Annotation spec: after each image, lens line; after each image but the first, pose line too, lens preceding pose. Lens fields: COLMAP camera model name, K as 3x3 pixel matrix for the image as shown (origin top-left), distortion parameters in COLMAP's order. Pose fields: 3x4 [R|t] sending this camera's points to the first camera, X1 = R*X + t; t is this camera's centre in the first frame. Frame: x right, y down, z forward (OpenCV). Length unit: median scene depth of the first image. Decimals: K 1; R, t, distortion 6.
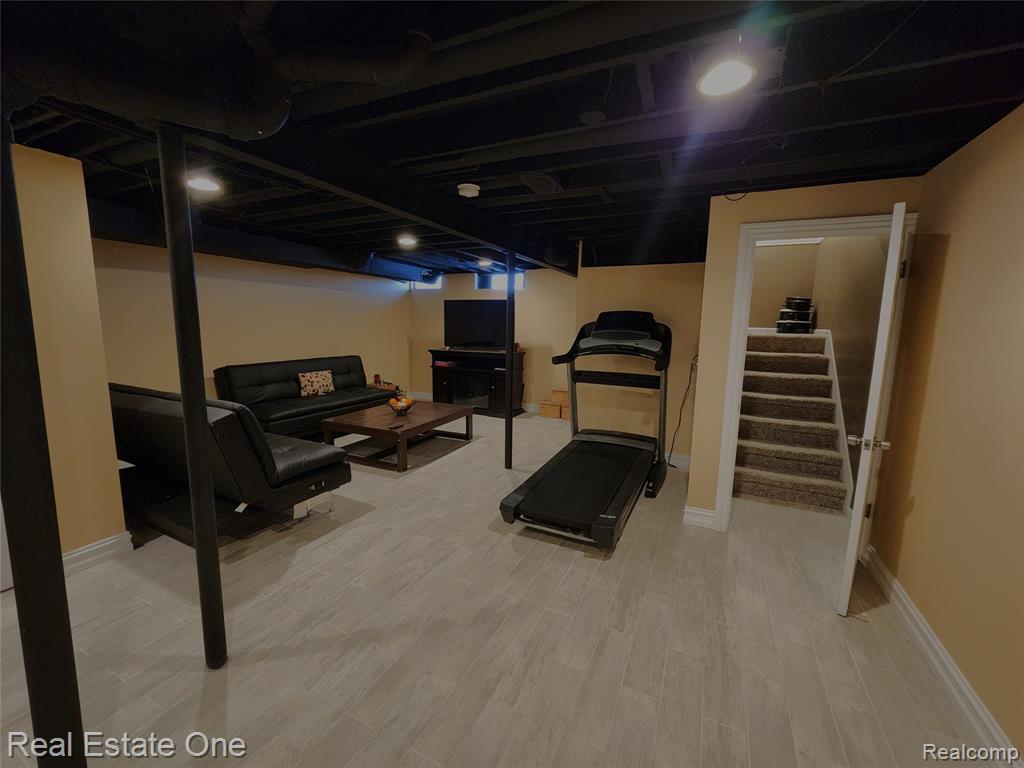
lens RADIAL K [[421.4, 0, 513.3], [0, 421.4, 382.8], [0, 0, 1]] dist [-0.002483, 0.000770]
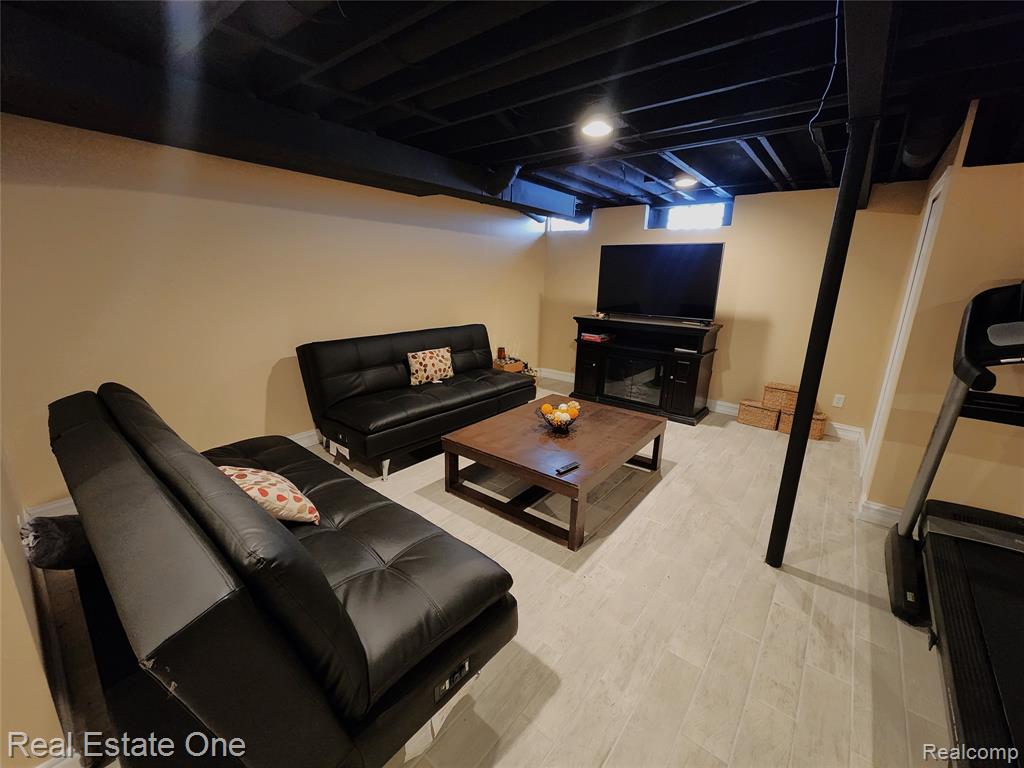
lens RADIAL K [[421.4, 0, 507.5], [0, 421.4, 382.0], [0, 0, 1]] dist [-0.002483, 0.000770]
pose [[0.973162, 0.061409, -0.221774, -0.175569], [-0.037491, 0.993169, 0.110497, -0.052650], [0.227045, -0.099217, 0.968817, 0.327220]]
